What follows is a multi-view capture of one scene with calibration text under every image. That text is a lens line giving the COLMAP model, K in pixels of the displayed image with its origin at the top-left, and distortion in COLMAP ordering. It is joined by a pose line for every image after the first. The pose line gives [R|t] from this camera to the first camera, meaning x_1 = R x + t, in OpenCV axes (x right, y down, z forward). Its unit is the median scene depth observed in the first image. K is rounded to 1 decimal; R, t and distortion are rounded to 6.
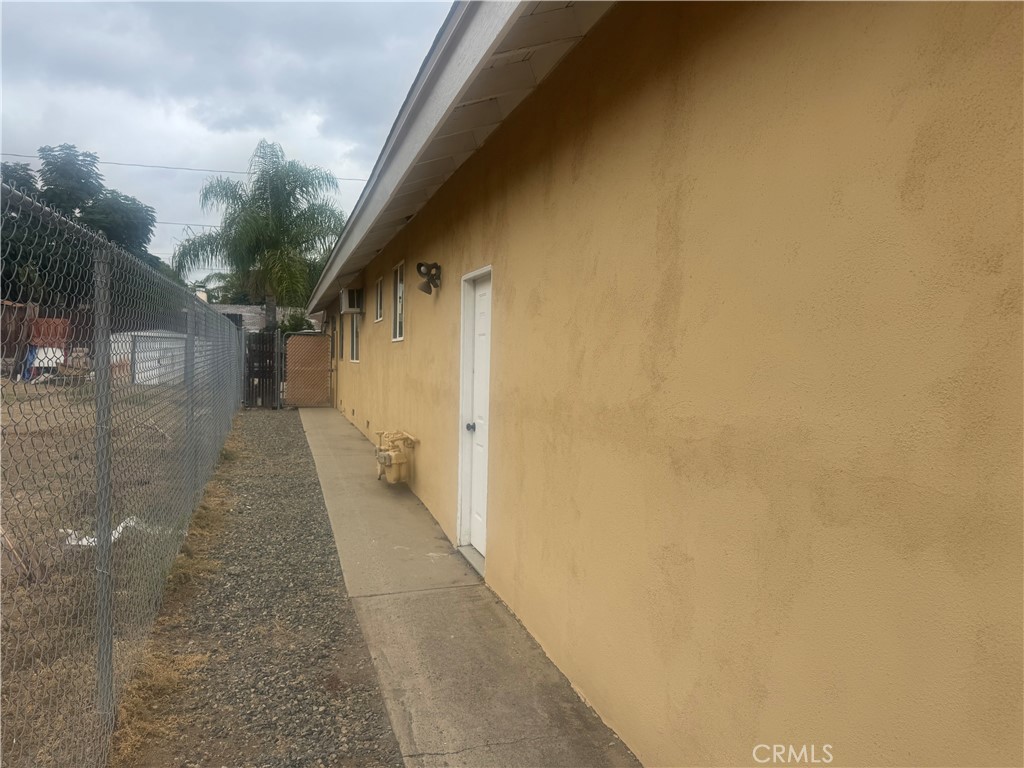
lens RADIAL K [[719.8, 0, 513.3], [0, 719.8, 362.6], [0, 0, 1]] dist [0.053465, -0.000910]
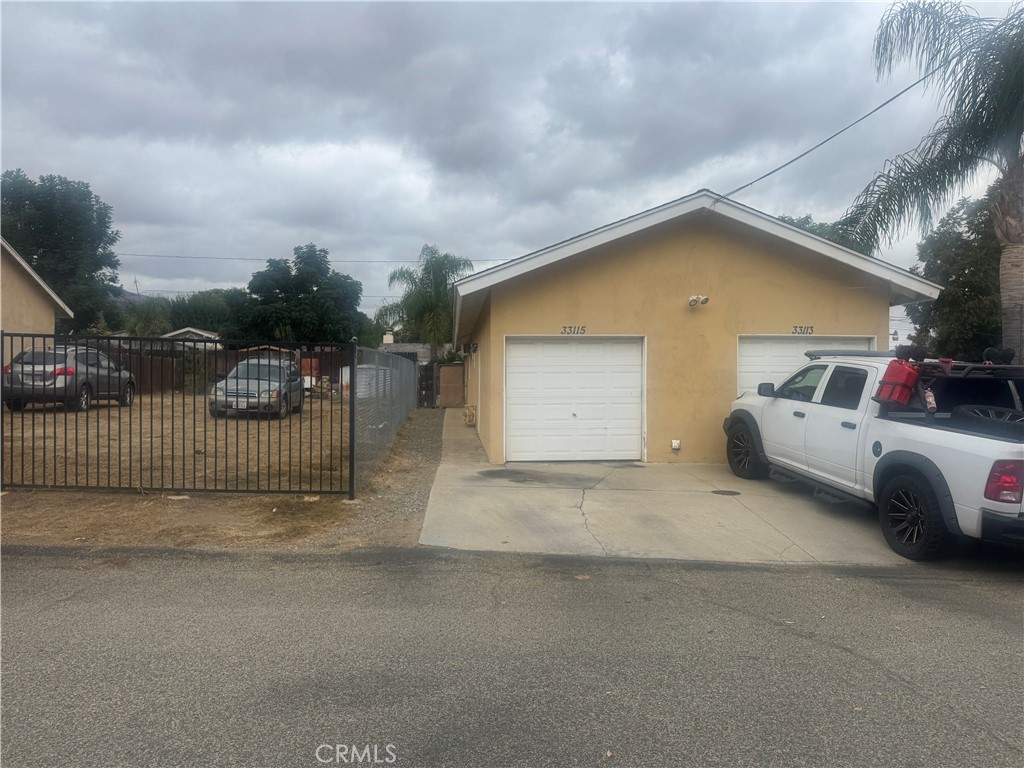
lens RADIAL K [[701.6, 0, 512.0], [0, 701.6, 384.0], [0, 0, 1]] dist [0.100328, -0.136137]
pose [[0.973696, -0.018564, -0.227095, 0.229869], [0.018366, 0.999827, -0.002985, 0.012829], [0.227111, -0.001264, 0.973868, -0.584034]]
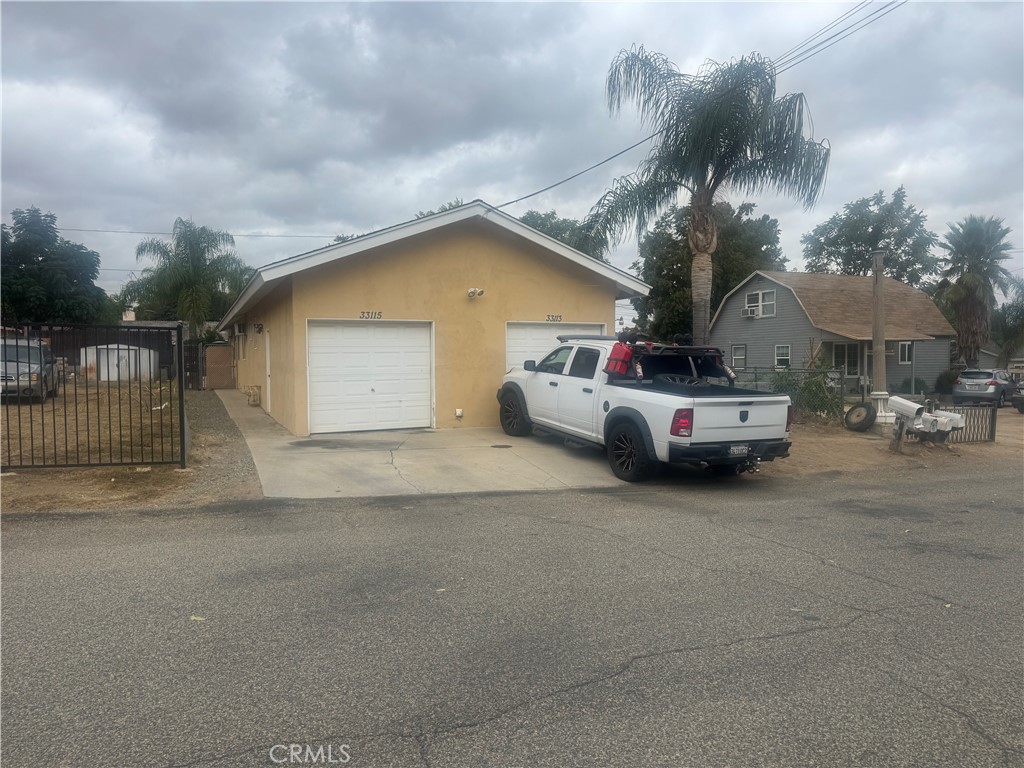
lens RADIAL K [[701.6, 0, 512.0], [0, 701.6, 384.0], [0, 0, 1]] dist [0.100328, -0.136137]
pose [[0.993883, -0.031887, 0.105737, 0.206543], [0.028480, 0.999030, 0.033570, 0.013572], [-0.106705, -0.030354, 0.993827, -0.687089]]
